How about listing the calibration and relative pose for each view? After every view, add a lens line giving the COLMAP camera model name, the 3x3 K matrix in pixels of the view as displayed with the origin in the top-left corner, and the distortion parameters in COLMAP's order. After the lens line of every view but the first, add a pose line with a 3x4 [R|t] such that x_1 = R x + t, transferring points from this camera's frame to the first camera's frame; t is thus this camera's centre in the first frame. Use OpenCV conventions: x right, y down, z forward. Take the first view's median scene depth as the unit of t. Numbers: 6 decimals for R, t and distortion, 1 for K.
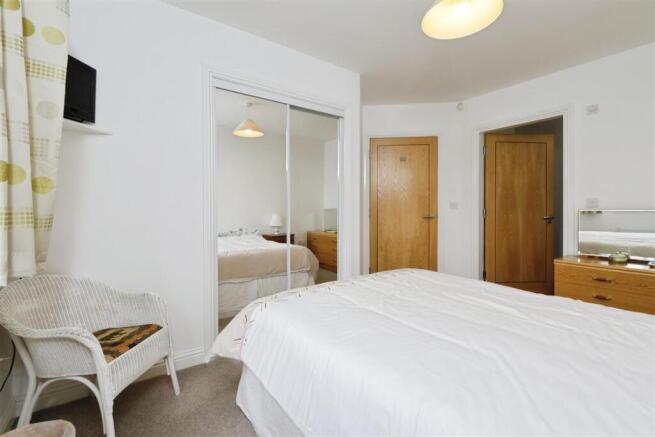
lens RADIAL K [[299.4, 0, 338.3], [0, 299.4, 215.2], [0, 0, 1]] dist [0.001237, -0.000361]
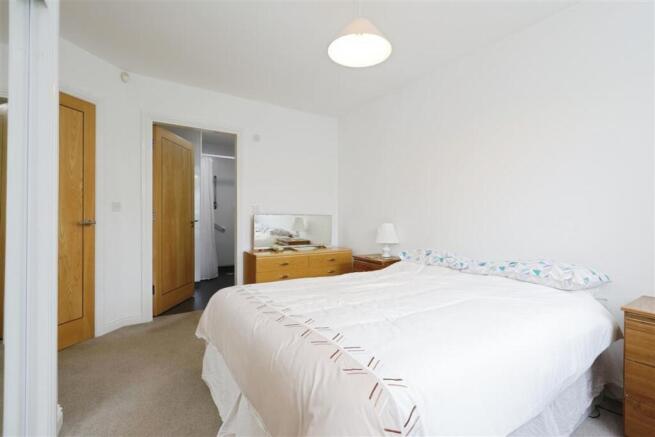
lens RADIAL K [[299.4, 0, 338.3], [0, 299.4, 215.2], [0, 0, 1]] dist [0.001237, -0.000361]
pose [[0.044276, 0.001906, 0.999017, -0.342029], [0.001485, 0.999997, -0.001974, -0.008913], [-0.999018, 0.001571, 0.044273, 0.436761]]
